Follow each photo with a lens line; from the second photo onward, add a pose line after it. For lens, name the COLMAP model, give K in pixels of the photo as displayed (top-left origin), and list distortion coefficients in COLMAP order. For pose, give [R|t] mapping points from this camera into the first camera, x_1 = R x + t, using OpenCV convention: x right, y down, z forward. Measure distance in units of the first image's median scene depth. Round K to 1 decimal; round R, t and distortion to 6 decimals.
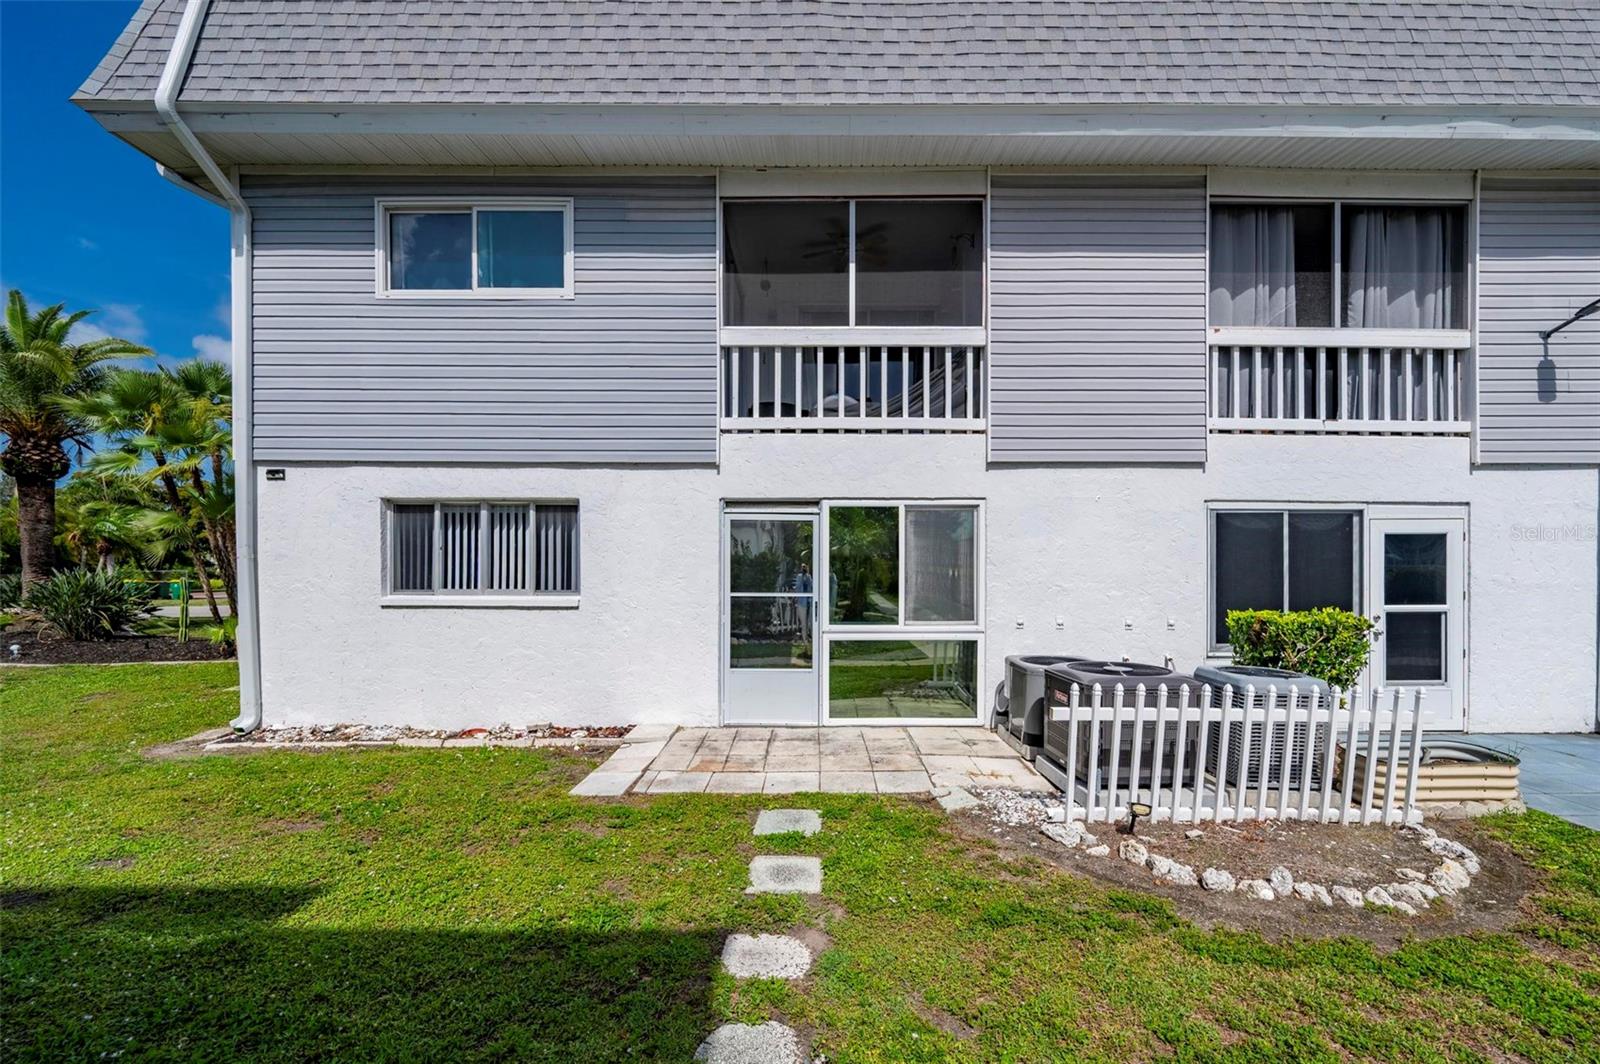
lens RADIAL K [[637.1, 0, 782.9], [0, 637.1, 568.4], [0, 0, 1]] dist [-0.002441, 0.000146]
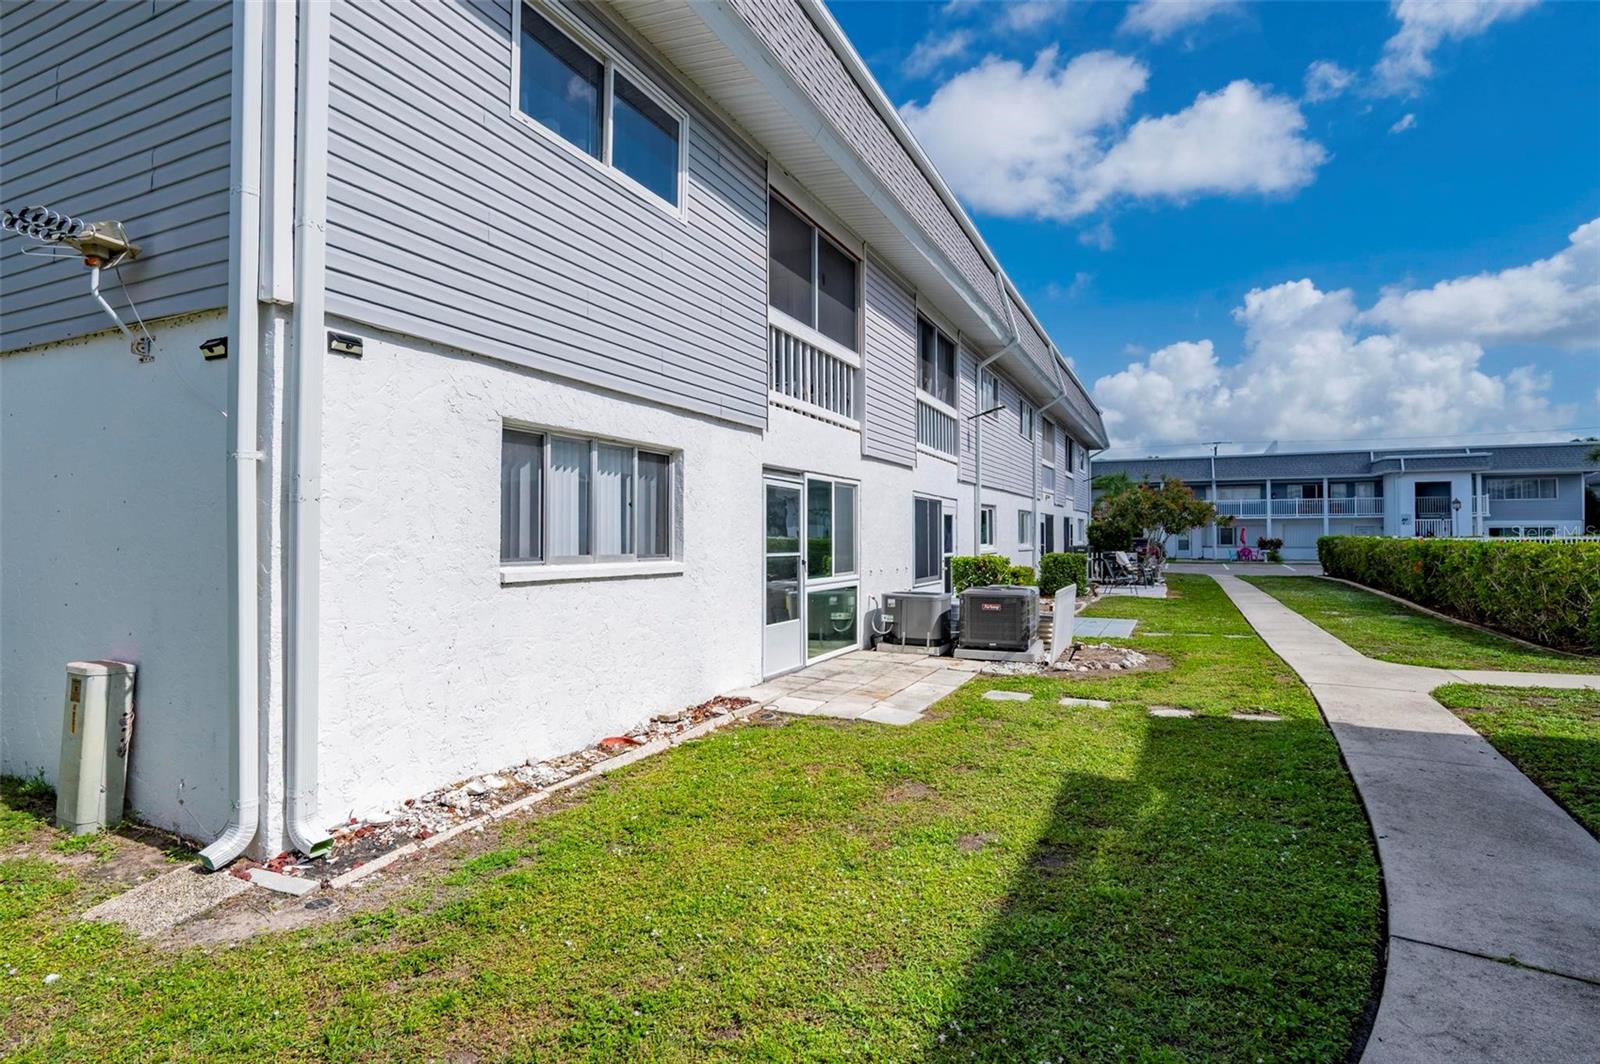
lens RADIAL K [[769.9, 0, 761.5], [0, 769.9, 511.5], [0, 0, 1]] dist [0.002433, 0.001122]
pose [[0.475531, 0.030269, 0.879178, -1.218197], [-0.000368, 0.999415, -0.034210, 0.012602], [-0.879699, 0.015945, 0.475263, 0.403325]]
